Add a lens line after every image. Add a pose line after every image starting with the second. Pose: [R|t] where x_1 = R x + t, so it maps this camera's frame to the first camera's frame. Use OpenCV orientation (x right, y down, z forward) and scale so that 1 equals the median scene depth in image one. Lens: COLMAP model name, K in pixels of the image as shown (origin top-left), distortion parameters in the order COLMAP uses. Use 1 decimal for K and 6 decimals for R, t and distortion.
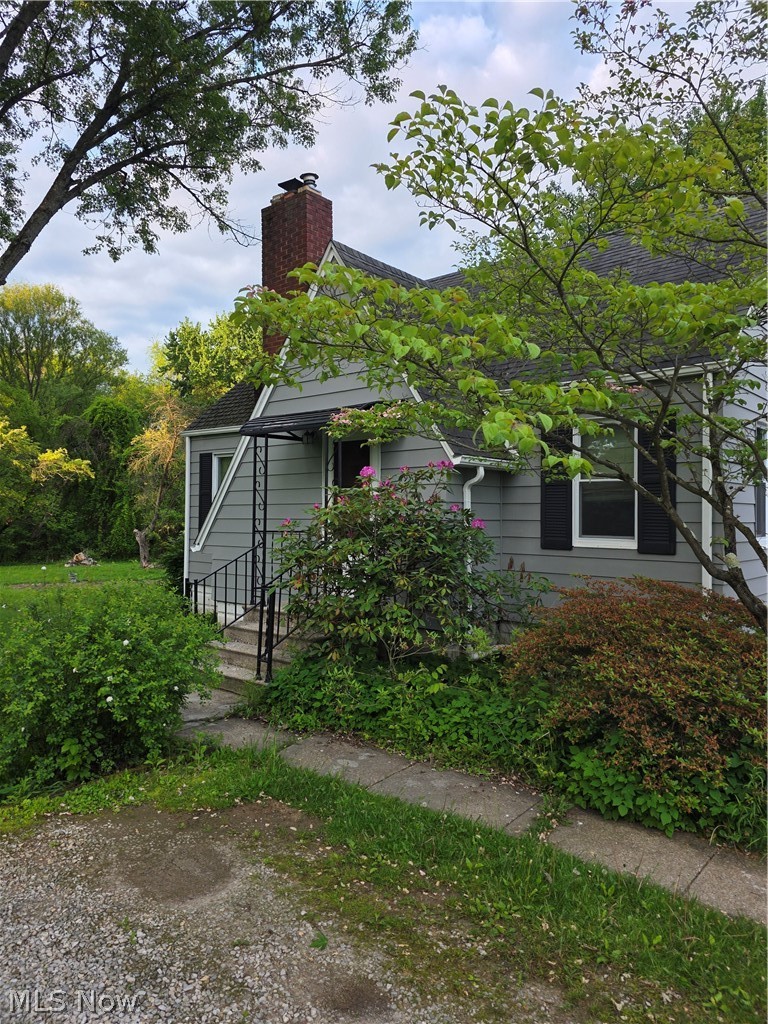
lens RADIAL K [[661.1, 0, 384.0], [0, 661.1, 512.0], [0, 0, 1]] dist [0.009542, 0.000791]
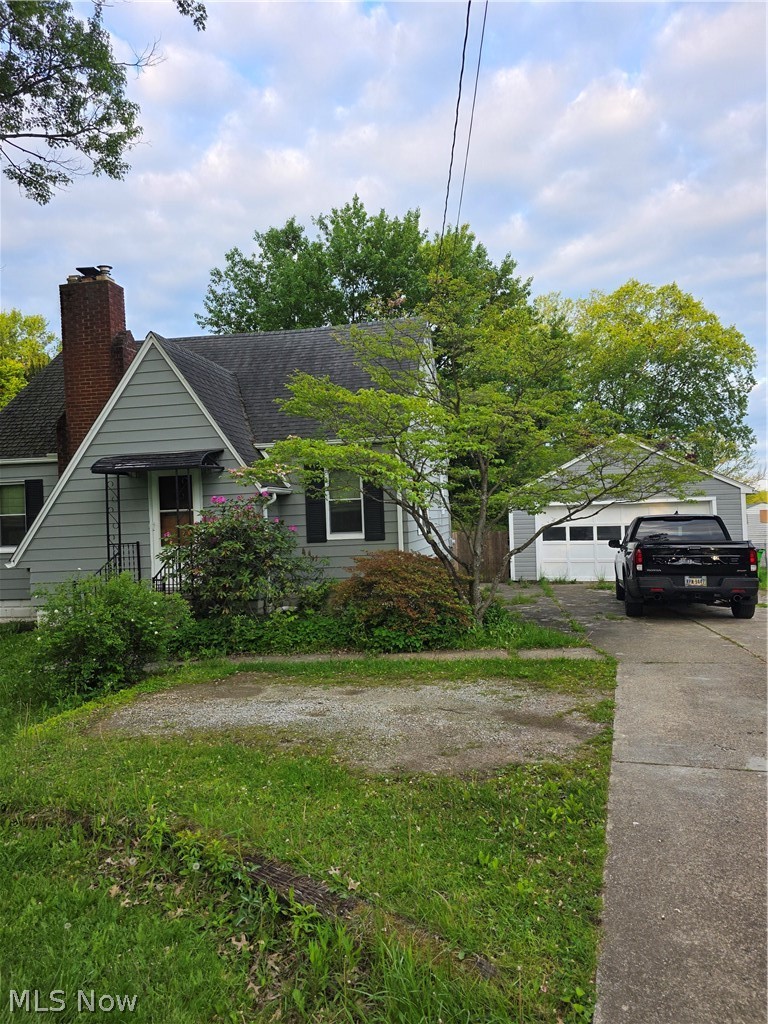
lens RADIAL K [[661.1, 0, 384.0], [0, 661.1, 512.0], [0, 0, 1]] dist [0.009542, 0.000791]
pose [[0.857787, -0.040985, 0.512368, -0.431385], [0.046917, 0.998898, 0.001357, -0.012627], [-0.511859, 0.022875, 0.858765, -0.487334]]
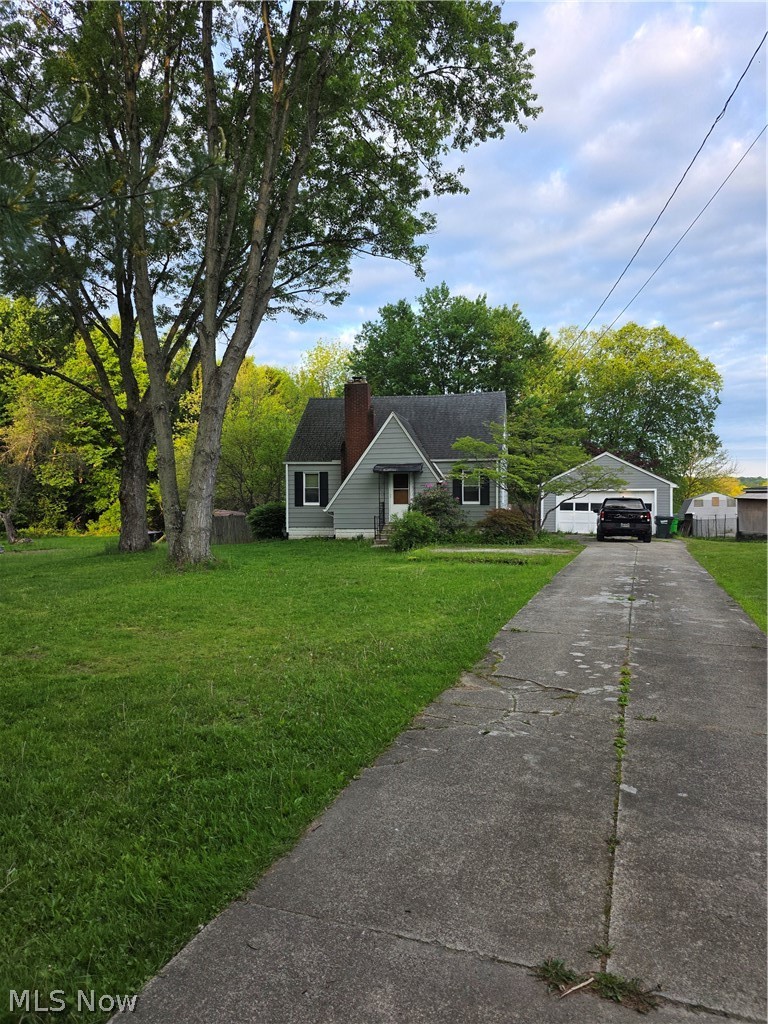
lens RADIAL K [[634.3, 0, 384.0], [0, 634.3, 512.0], [0, 0, 1]] dist [0.002835, -0.000260]
pose [[0.872142, -0.032822, 0.488151, -1.775112], [0.016260, 0.999141, 0.038129, -0.043214], [-0.488983, -0.025317, 0.871926, -1.807563]]
